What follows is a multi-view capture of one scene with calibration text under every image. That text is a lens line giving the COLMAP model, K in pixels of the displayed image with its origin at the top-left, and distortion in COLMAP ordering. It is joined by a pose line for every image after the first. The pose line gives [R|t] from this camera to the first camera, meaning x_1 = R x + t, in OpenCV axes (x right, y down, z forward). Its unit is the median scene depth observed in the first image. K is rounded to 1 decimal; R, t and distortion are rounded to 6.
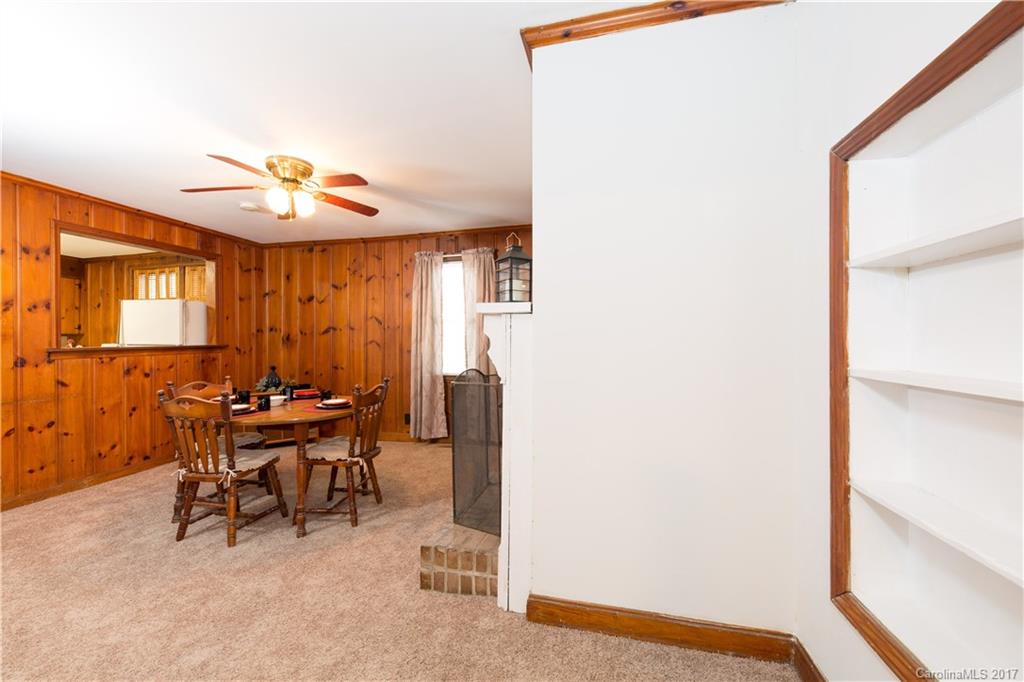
lens RADIAL K [[403.4, 0, 517.8], [0, 403.4, 341.2], [0, 0, 1]] dist [-0.002628, -0.001510]
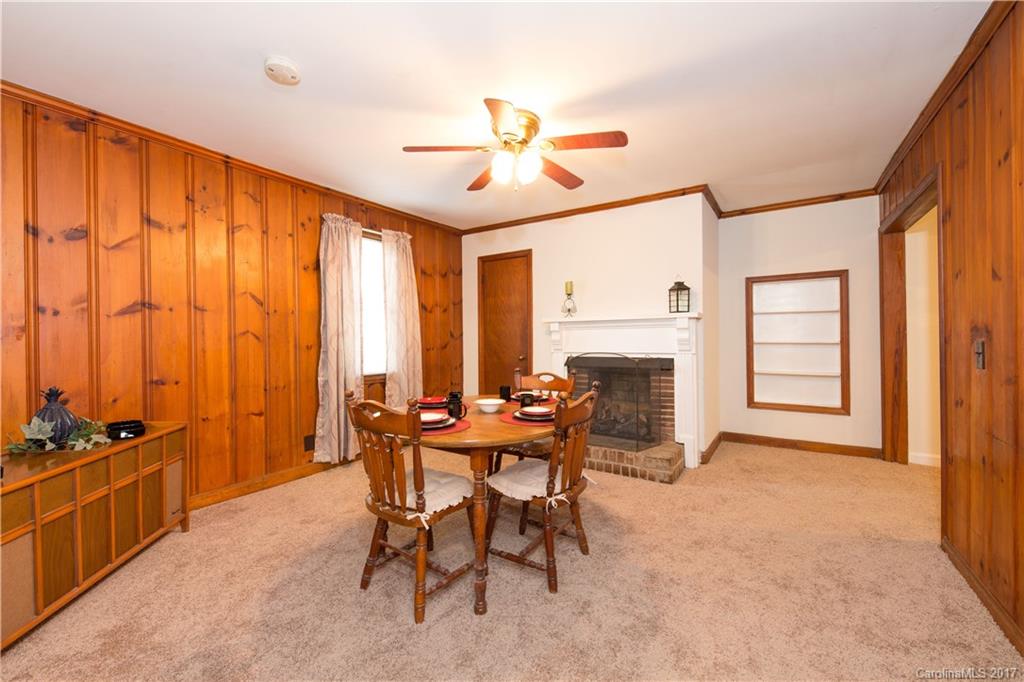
lens RADIAL K [[403.4, 0, 516.2], [0, 403.4, 344.0], [0, 0, 1]] dist [-0.002628, -0.001510]
pose [[0.352950, -0.003517, 0.935636, -0.803969], [0.006145, 0.999980, 0.001441, 0.020548], [-0.935622, 0.005241, 0.352964, 0.409694]]
